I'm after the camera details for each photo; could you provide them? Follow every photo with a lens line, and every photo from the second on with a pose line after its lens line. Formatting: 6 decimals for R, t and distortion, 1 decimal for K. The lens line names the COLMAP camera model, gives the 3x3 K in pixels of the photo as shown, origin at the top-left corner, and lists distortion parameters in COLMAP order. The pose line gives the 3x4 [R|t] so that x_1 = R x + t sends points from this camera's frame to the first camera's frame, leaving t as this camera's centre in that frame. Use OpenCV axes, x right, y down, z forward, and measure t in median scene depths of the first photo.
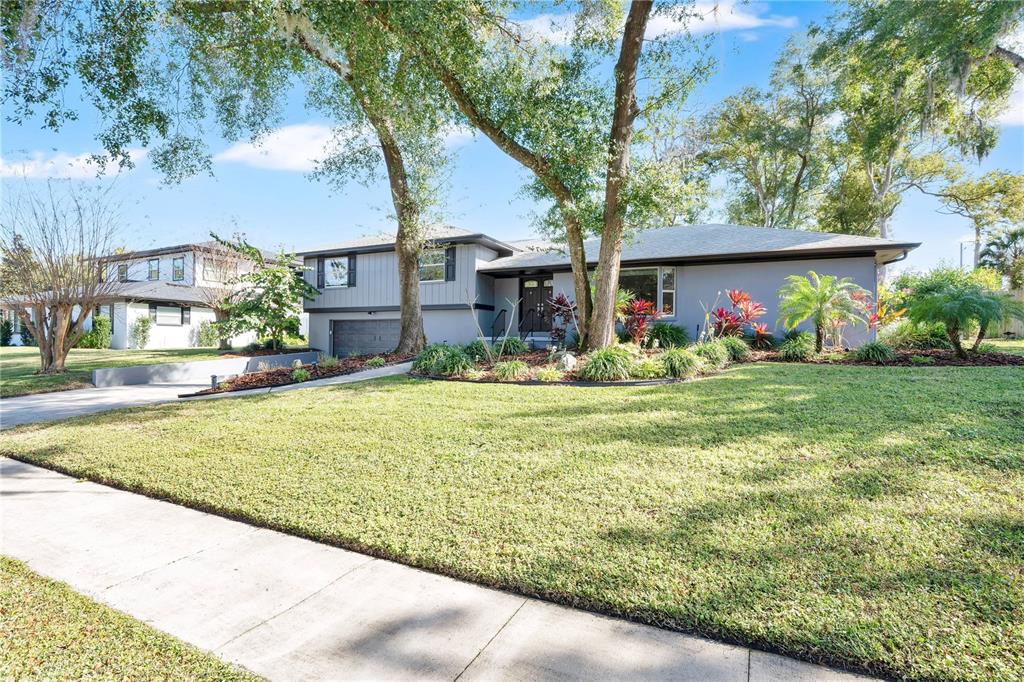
lens RADIAL K [[469.6, 0, 485.3], [0, 469.6, 345.2], [0, 0, 1]] dist [-0.002040, -0.000319]
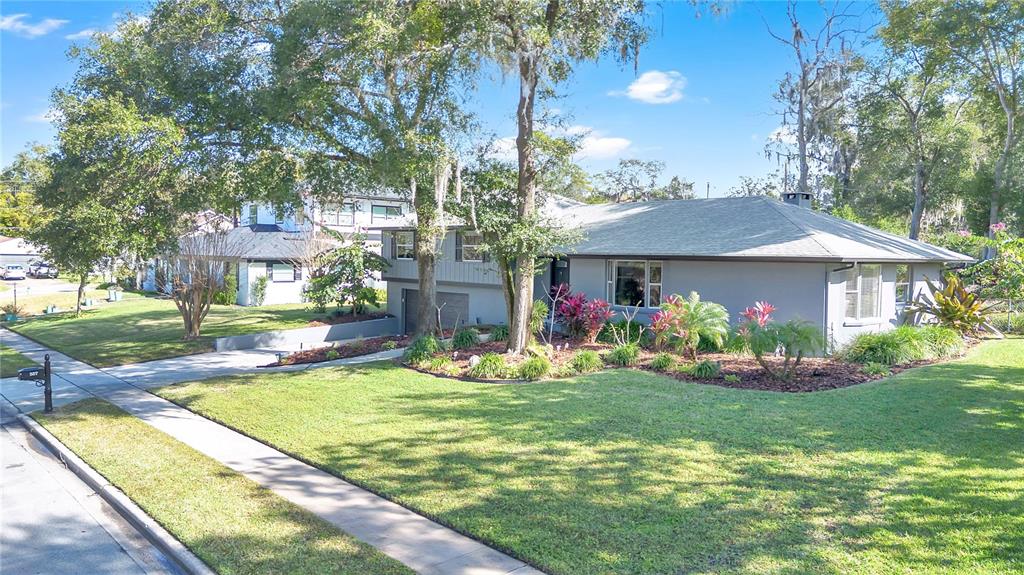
lens RADIAL K [[751.7, 0, 512.0], [0, 751.7, 287.5], [0, 0, 1]] dist [0.005328, 0.000566]
pose [[0.936405, 0.019183, -0.350396, 0.498216], [-0.003914, 0.999014, 0.044233, -0.133676], [0.350899, -0.040048, 0.935556, -0.499134]]
